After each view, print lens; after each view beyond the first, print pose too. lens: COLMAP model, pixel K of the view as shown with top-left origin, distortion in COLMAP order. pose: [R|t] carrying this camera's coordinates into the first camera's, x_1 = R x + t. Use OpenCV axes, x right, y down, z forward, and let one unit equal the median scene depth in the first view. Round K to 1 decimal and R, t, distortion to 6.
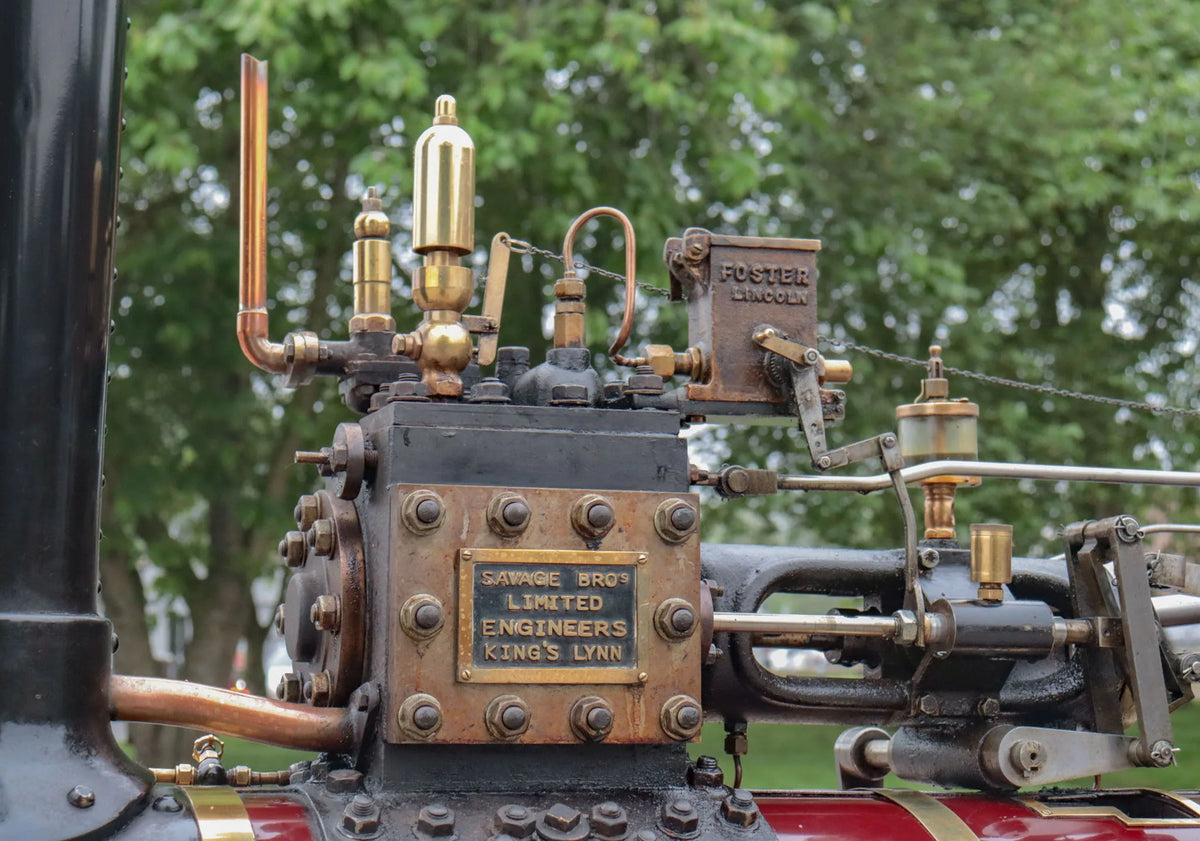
lens RADIAL K [[2326.2, 0, 600.0], [0, 2326.2, 420.5], [0, 0, 1]] dist [0.050134, 0.176353]
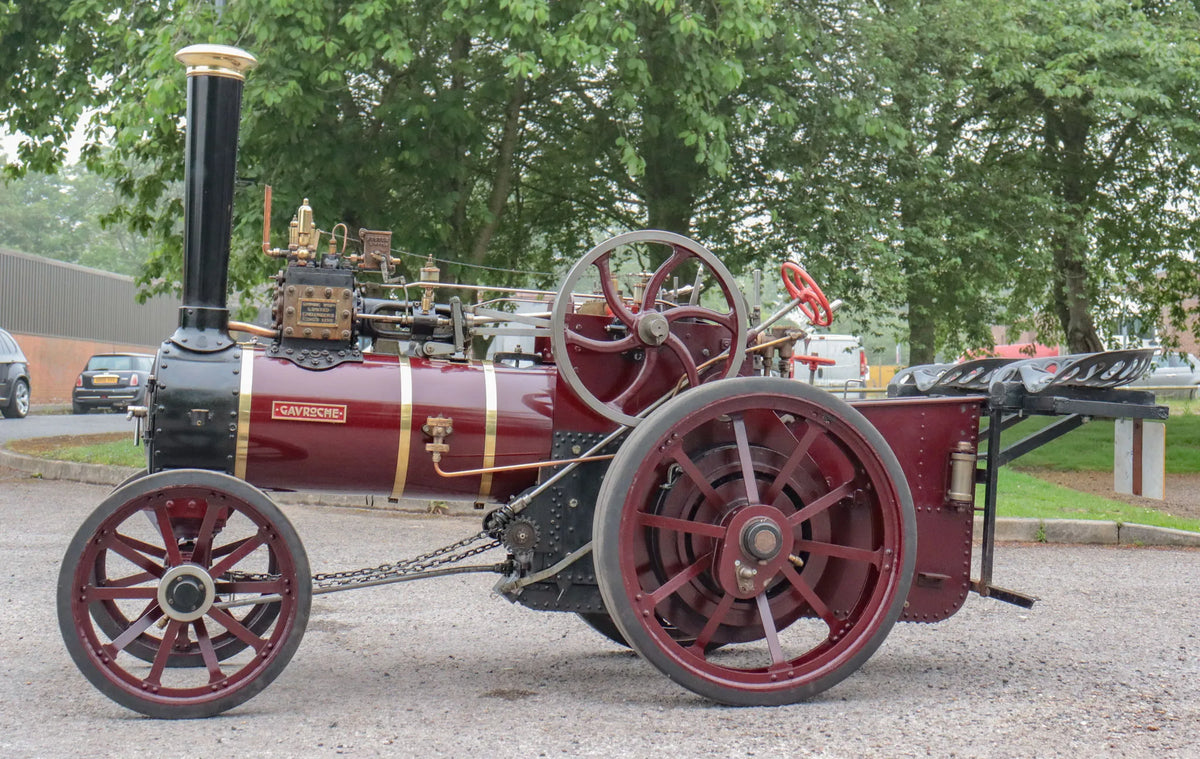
lens RADIAL K [[1695.7, 0, 598.3], [0, 1695.7, 335.3], [0, 0, 1]] dist [-0.016965, 0.040742]
pose [[0.995243, 0.040697, -0.088519, 0.844732], [-0.033674, 0.996271, 0.079433, -0.163076], [0.091421, -0.076074, 0.992902, -2.370072]]
